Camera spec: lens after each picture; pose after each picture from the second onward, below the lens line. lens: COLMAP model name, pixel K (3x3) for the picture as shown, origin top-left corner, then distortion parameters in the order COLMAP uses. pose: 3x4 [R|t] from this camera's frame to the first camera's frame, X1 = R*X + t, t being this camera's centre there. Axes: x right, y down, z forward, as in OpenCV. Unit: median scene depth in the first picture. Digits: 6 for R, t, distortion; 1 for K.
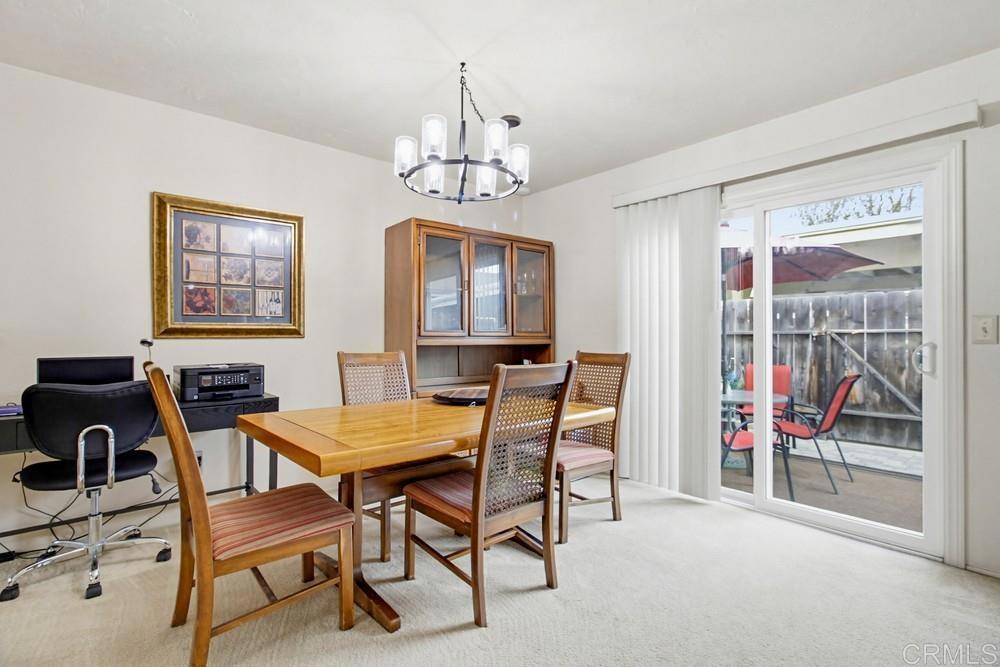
lens RADIAL K [[473.5, 0, 522.5], [0, 473.5, 331.7], [0, 0, 1]] dist [-0.010927, 0.004378]
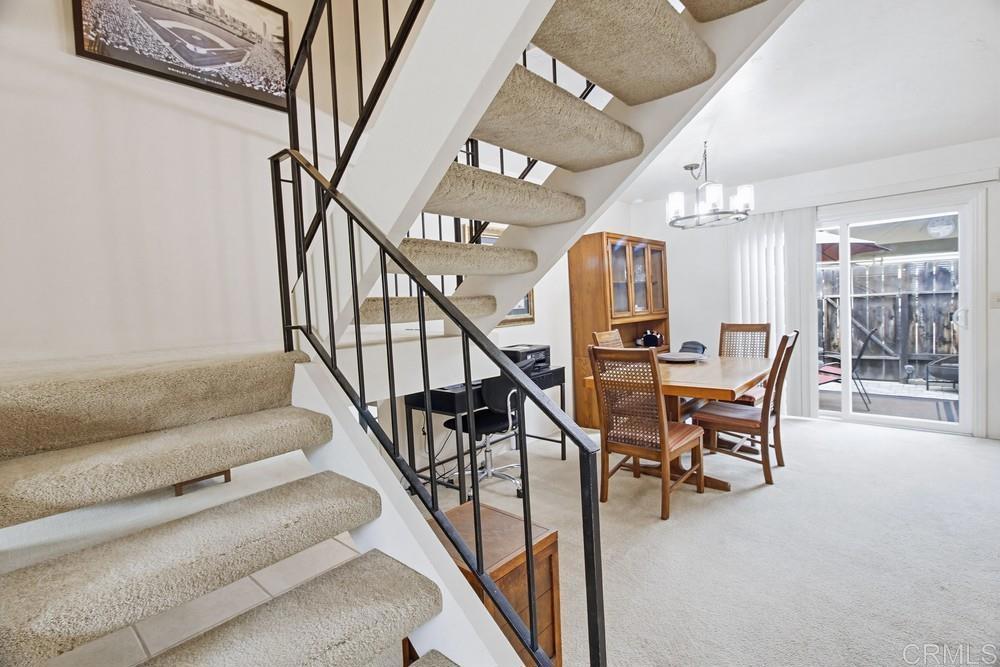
lens RADIAL K [[473.5, 0, 500.2], [0, 473.5, 325.3], [0, 0, 1]] dist [-0.010927, 0.004378]
pose [[0.990614, -0.052277, 0.126295, -0.748583], [0.045534, 0.997409, 0.055702, -0.064737], [-0.128880, -0.049429, 0.990428, -0.341947]]
